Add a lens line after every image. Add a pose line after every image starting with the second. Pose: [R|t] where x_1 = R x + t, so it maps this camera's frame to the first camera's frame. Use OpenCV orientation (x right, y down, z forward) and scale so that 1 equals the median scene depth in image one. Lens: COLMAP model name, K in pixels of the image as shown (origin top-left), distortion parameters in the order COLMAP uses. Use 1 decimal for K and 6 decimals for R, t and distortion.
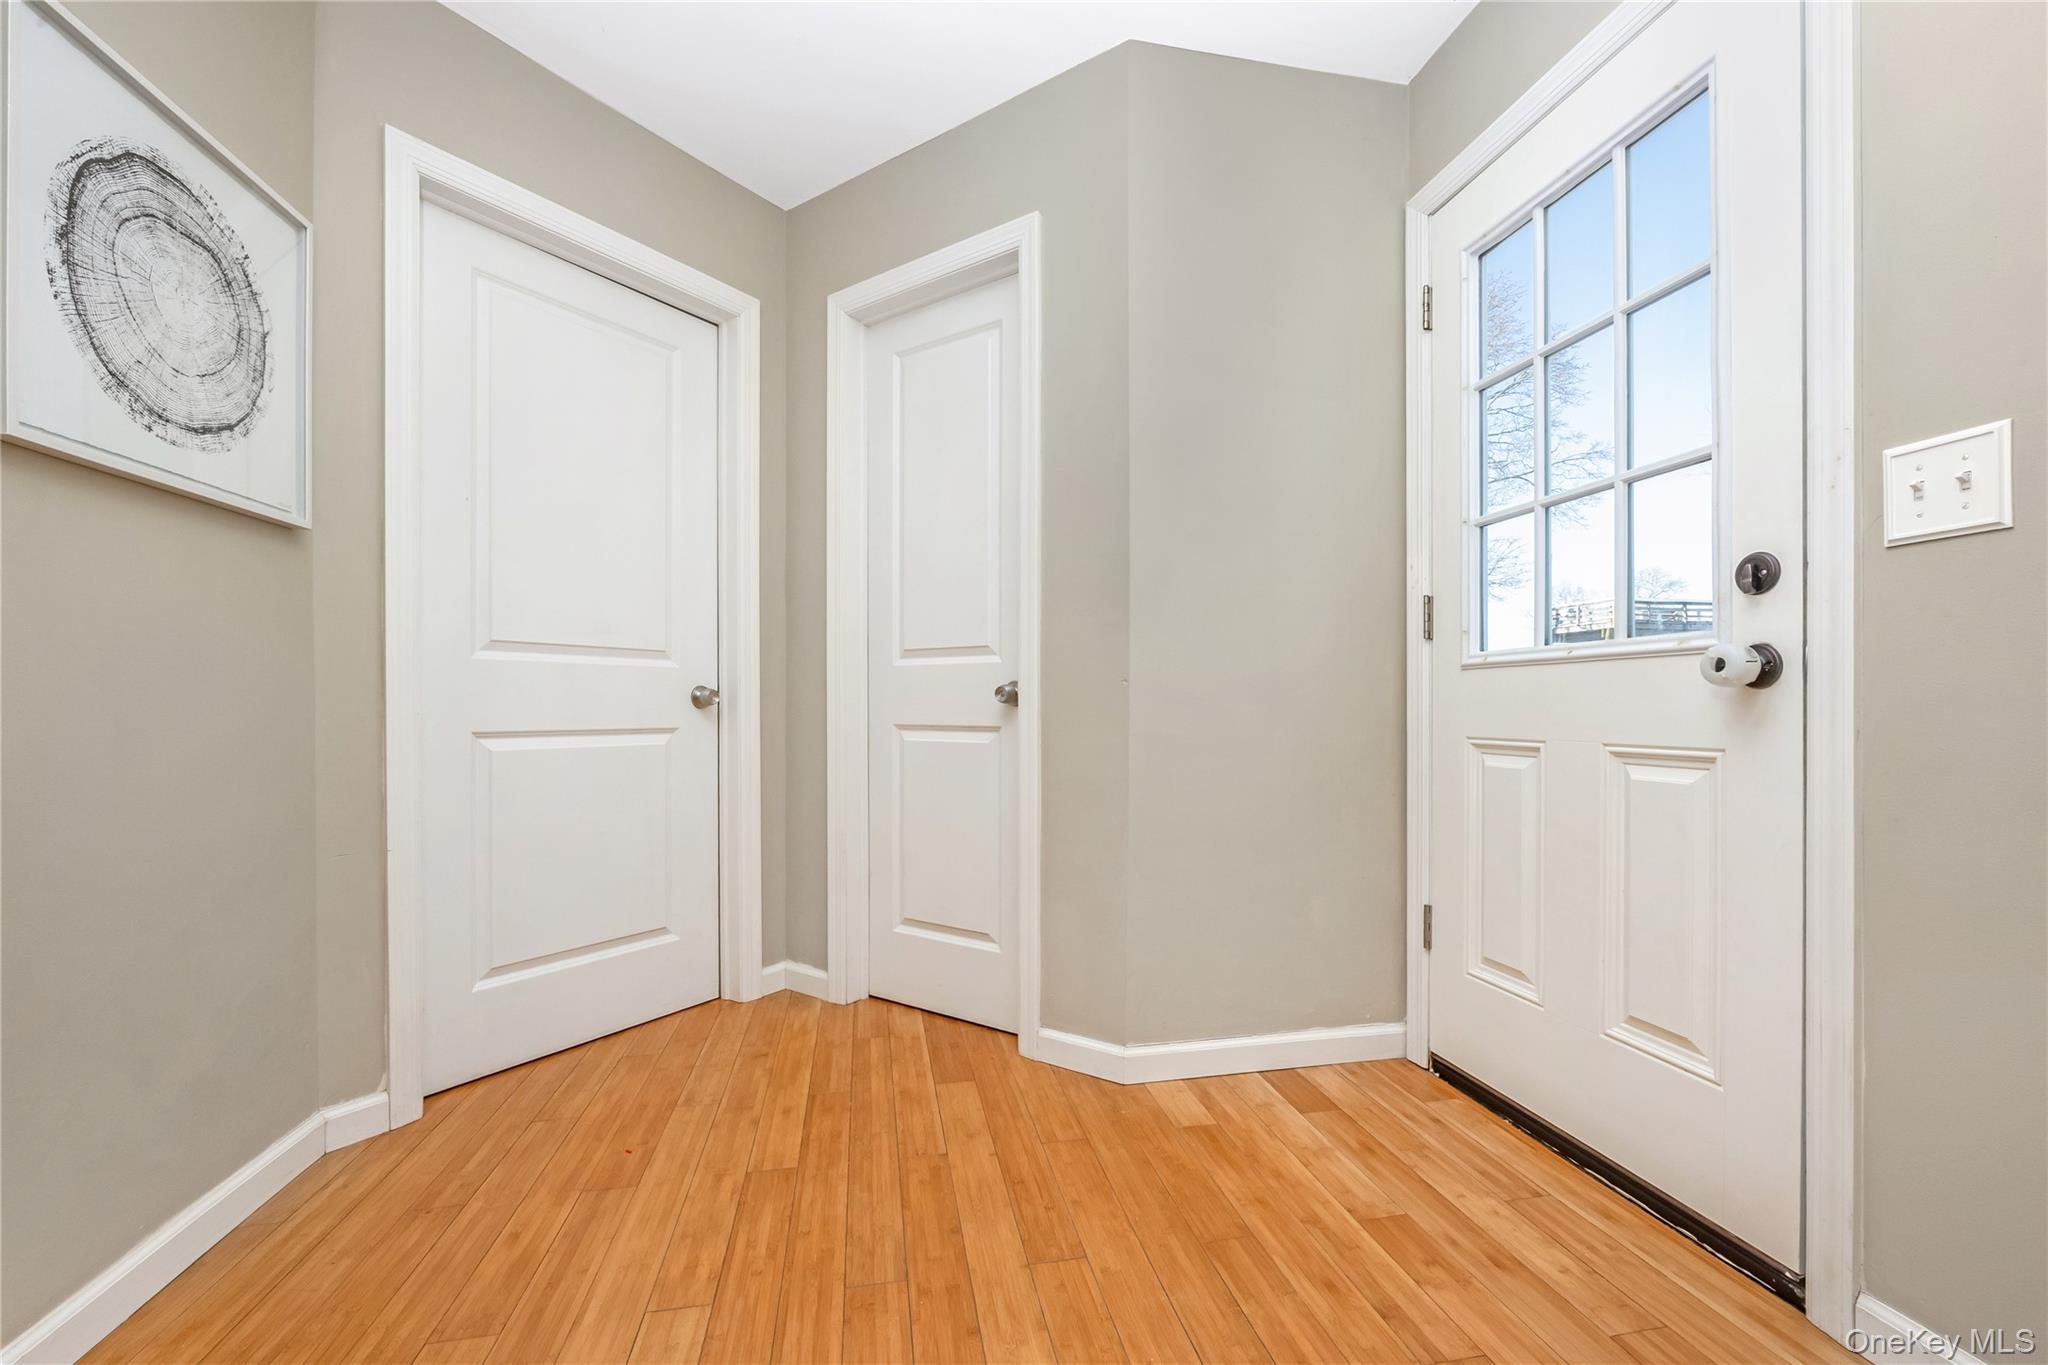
lens RADIAL K [[823.2, 0, 1024.8], [0, 823.2, 708.9], [0, 0, 1]] dist [-0.000469, -0.000012]
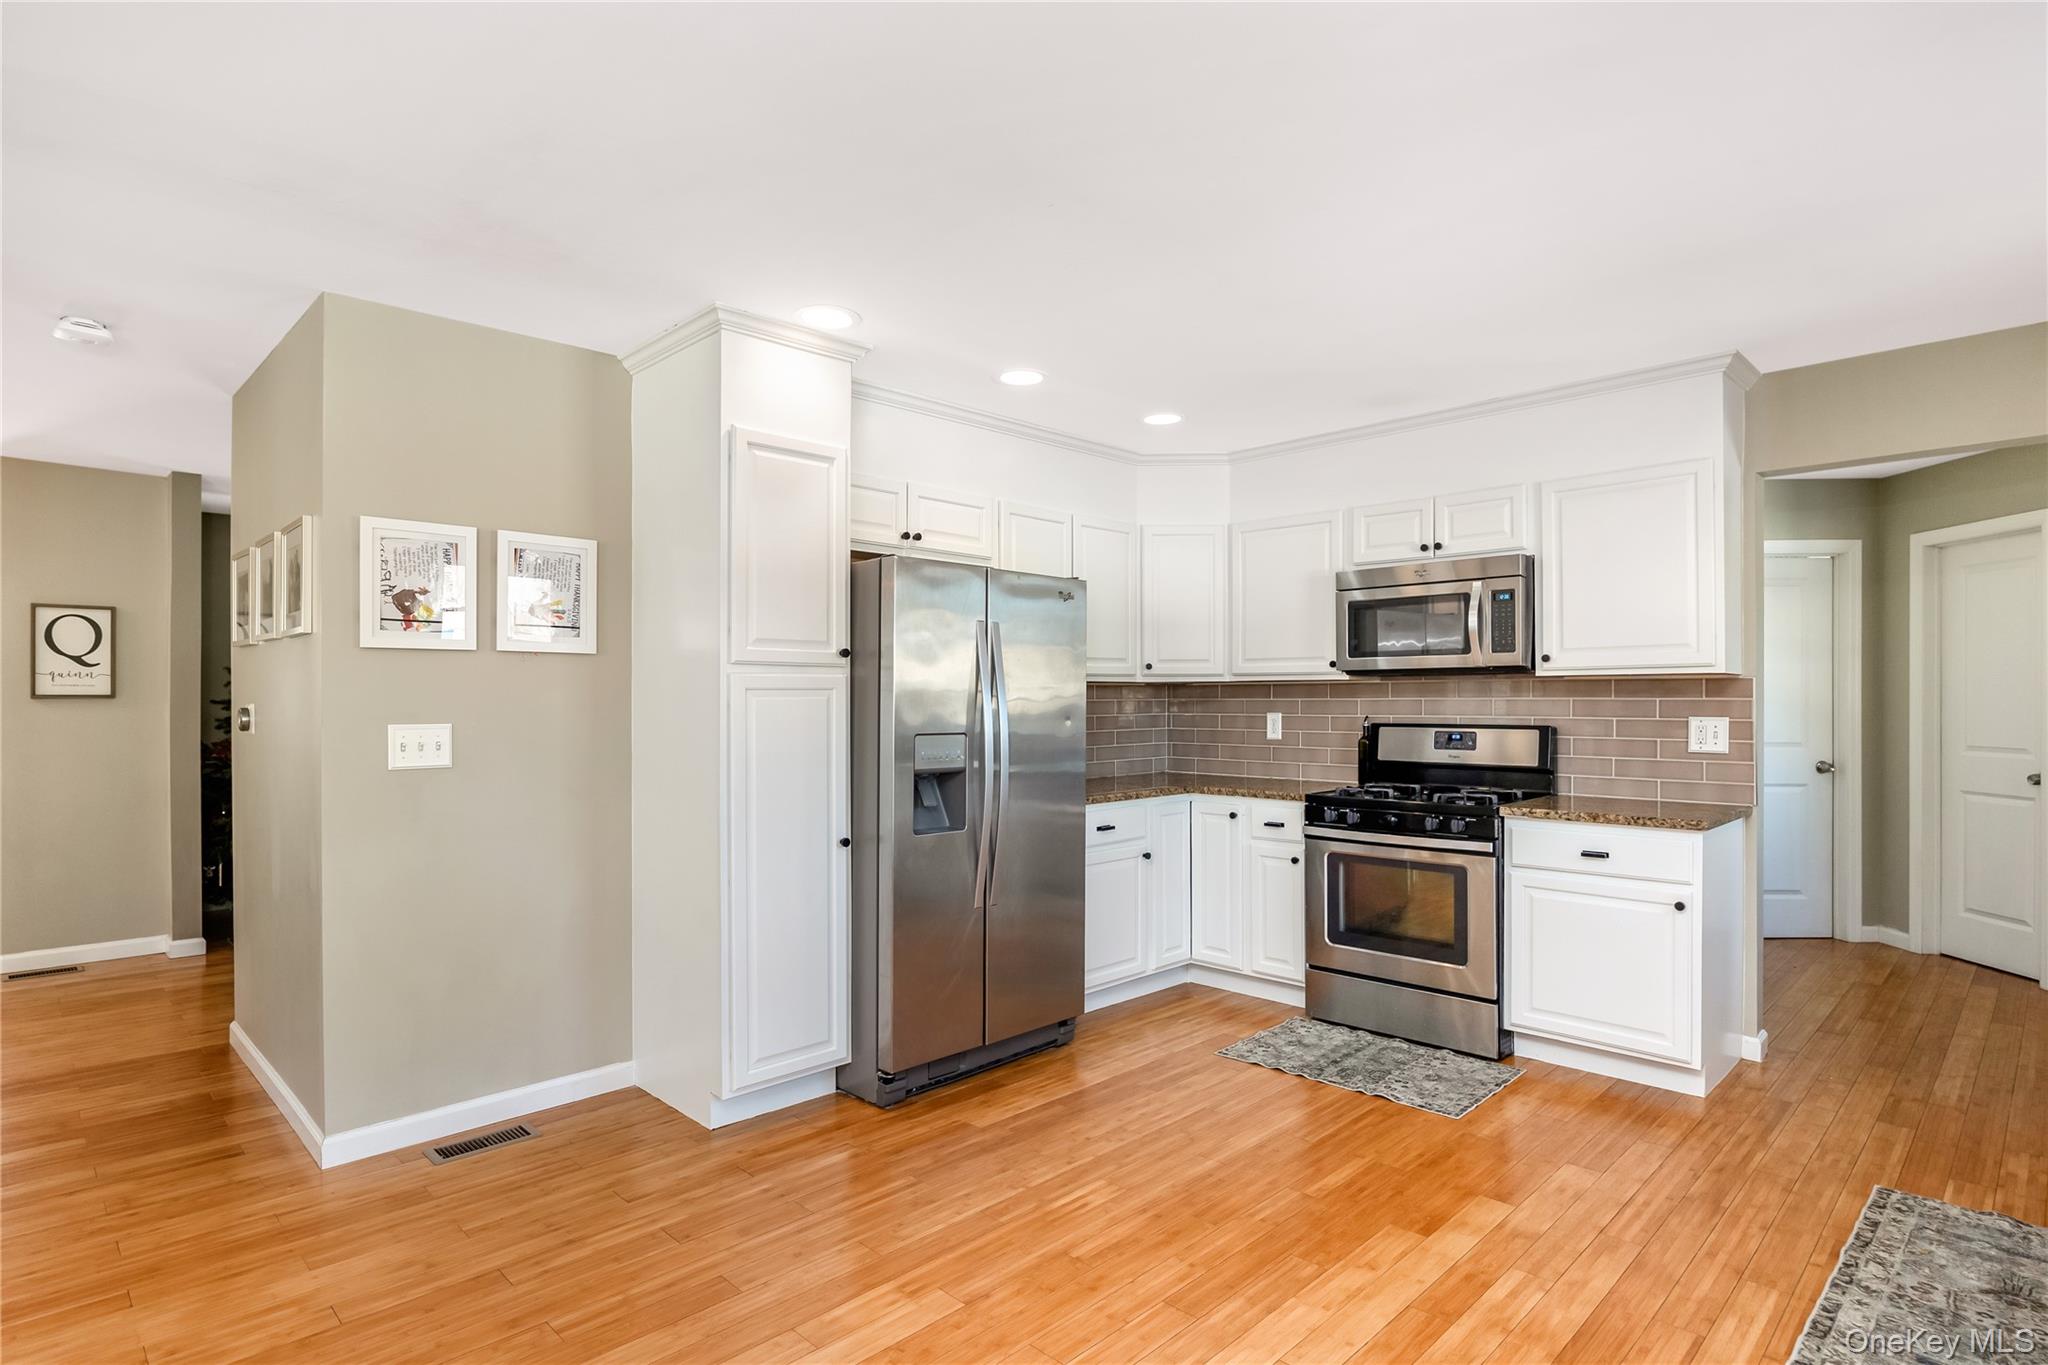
lens RADIAL K [[1047.4, 0, 1034.4], [0, 1047.4, 697.4], [0, 0, 1]] dist [-0.013246, 0.000300]
pose [[0.561895, 0.000933, -0.827208, 0.521656], [-0.003277, 0.999994, -0.001098, -0.160149], [0.827202, 0.003328, 0.561894, -1.711287]]
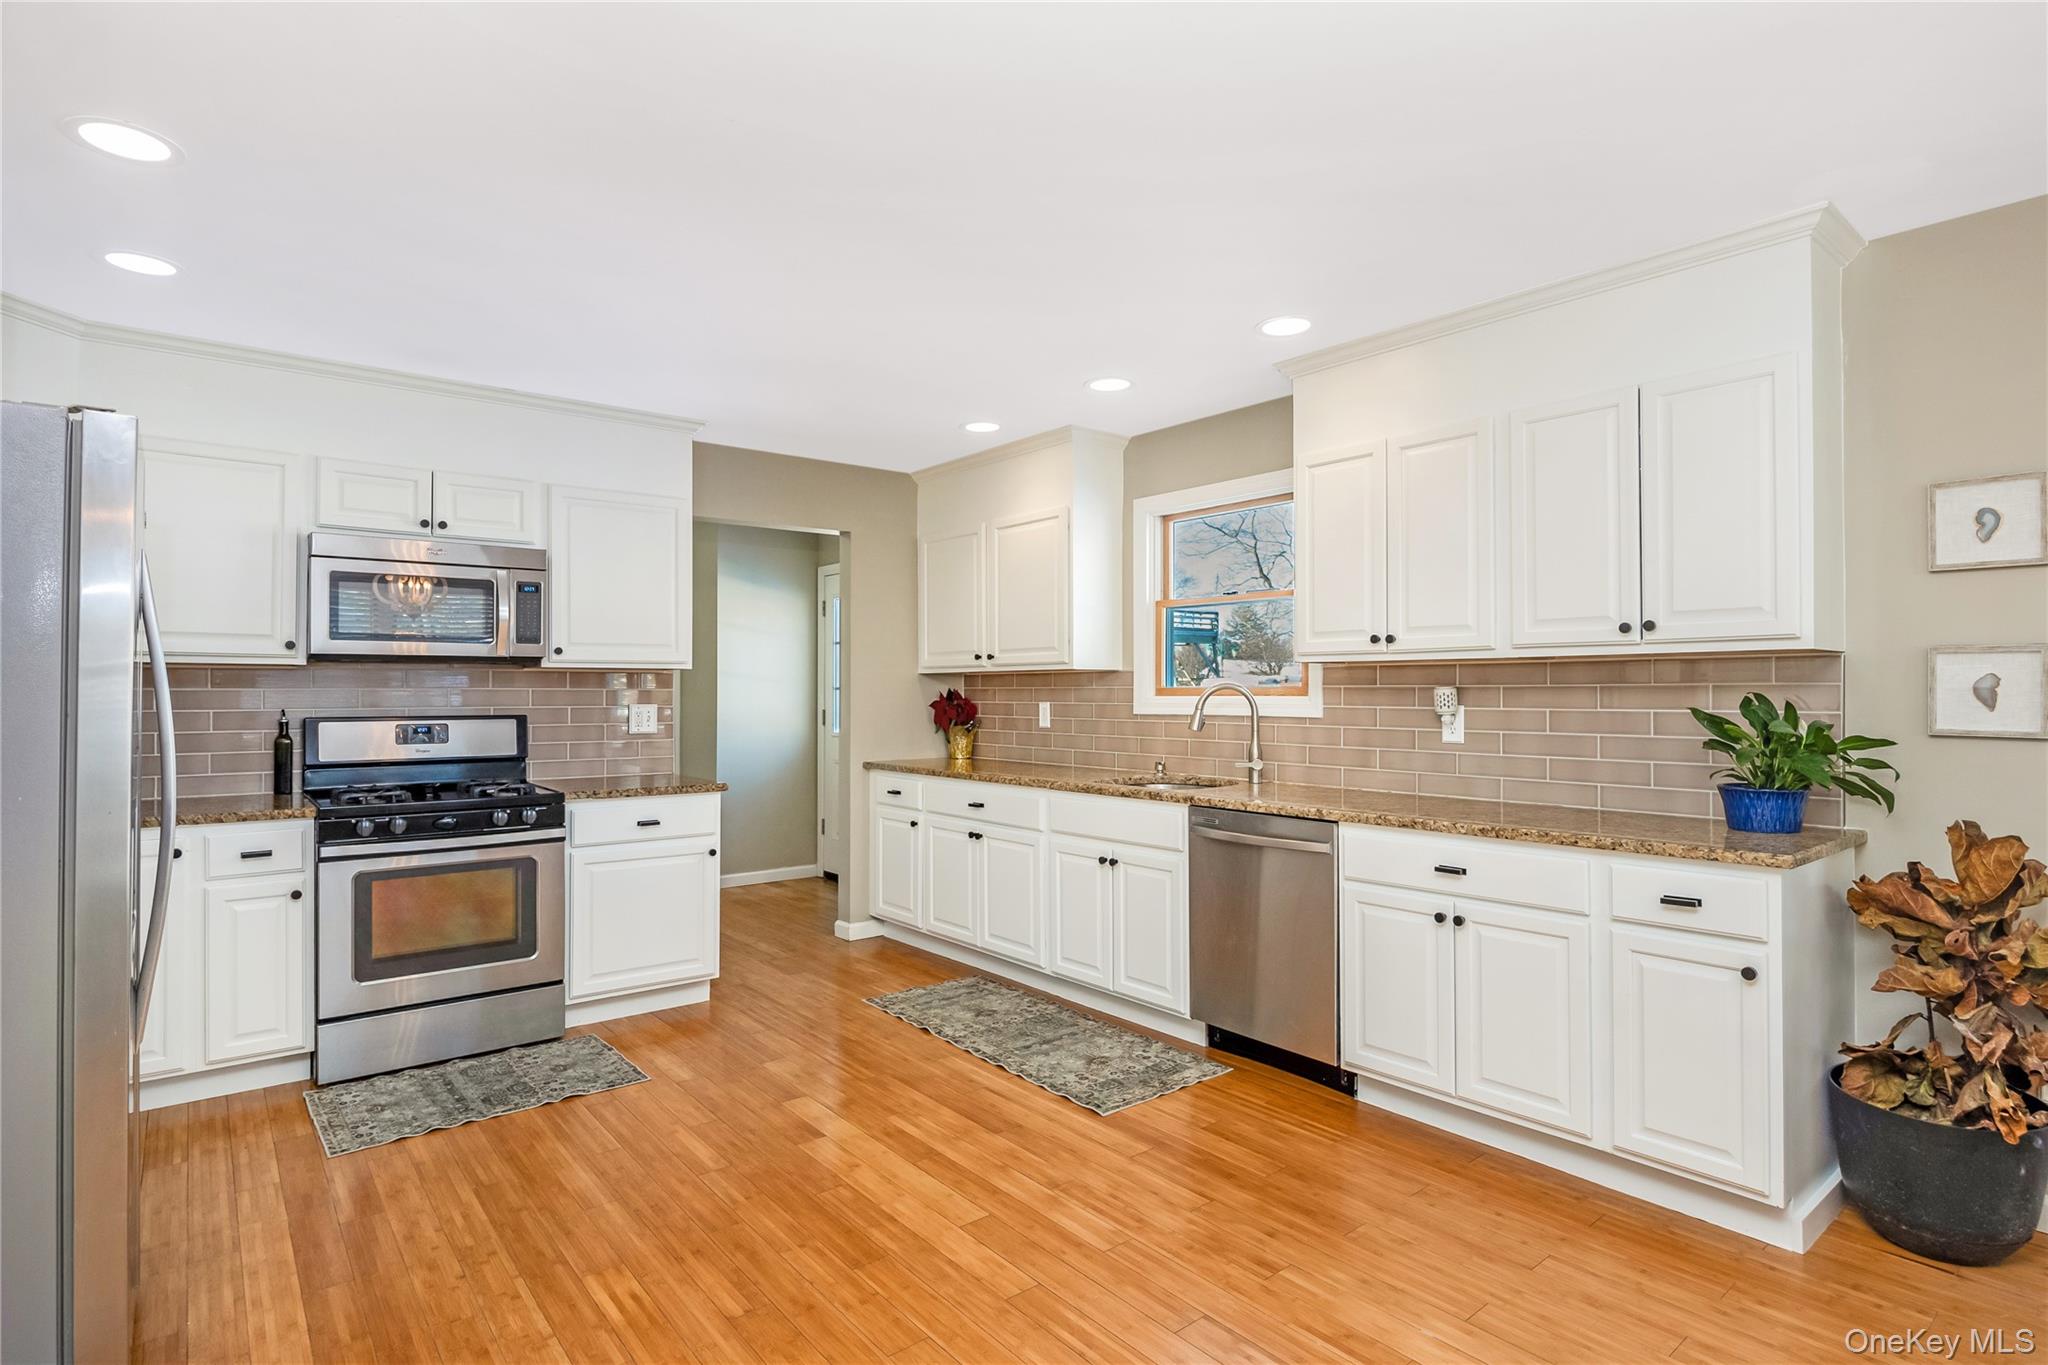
lens RADIAL K [[1030.2, 0, 1027.3], [0, 1030.2, 680.7], [0, 0, 1]] dist [-0.013522, 0.000875]
pose [[0.881949, 0.008024, 0.471276, -0.457721], [-0.001274, 0.999892, -0.014640, -0.152815], [-0.471343, 0.012311, 0.881864, -1.999152]]
